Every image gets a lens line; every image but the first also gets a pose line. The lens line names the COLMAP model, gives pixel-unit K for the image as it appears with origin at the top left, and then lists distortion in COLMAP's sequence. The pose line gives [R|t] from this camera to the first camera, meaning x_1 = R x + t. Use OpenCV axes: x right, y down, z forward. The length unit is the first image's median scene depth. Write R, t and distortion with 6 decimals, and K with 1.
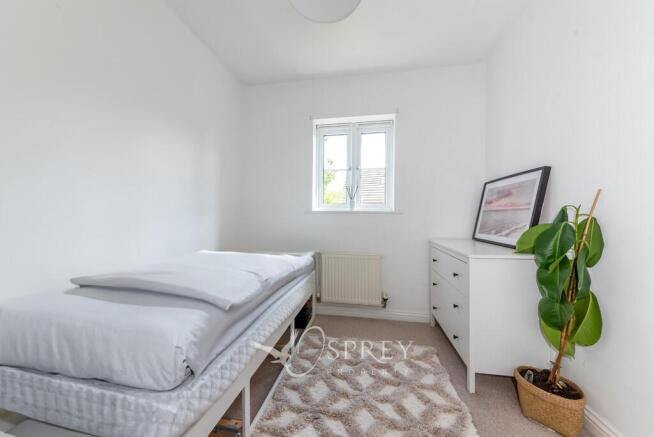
lens RADIAL K [[221.8, 0, 327.0], [0, 221.8, 217.4], [0, 0, 1]] dist [-0.000455, -0.000008]
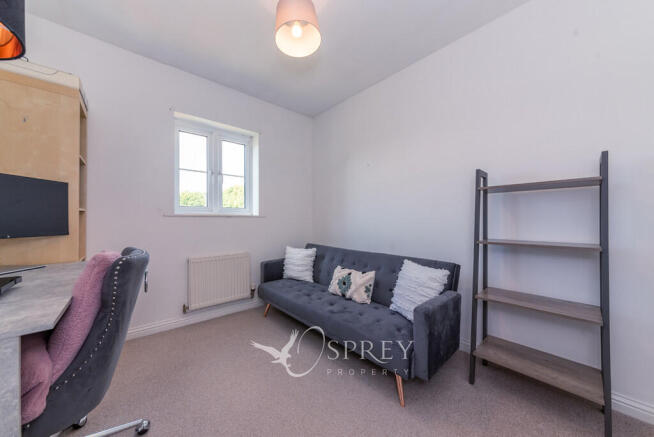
lens RADIAL K [[221.8, 0, 326.6], [0, 221.8, 219.6], [0, 0, 1]] dist [-0.000455, -0.000008]
pose [[0.622030, -0.004222, 0.782982, -0.364421], [0.005804, 0.999983, 0.000781, -0.002288], [-0.782972, 0.004059, 0.622044, -0.029106]]
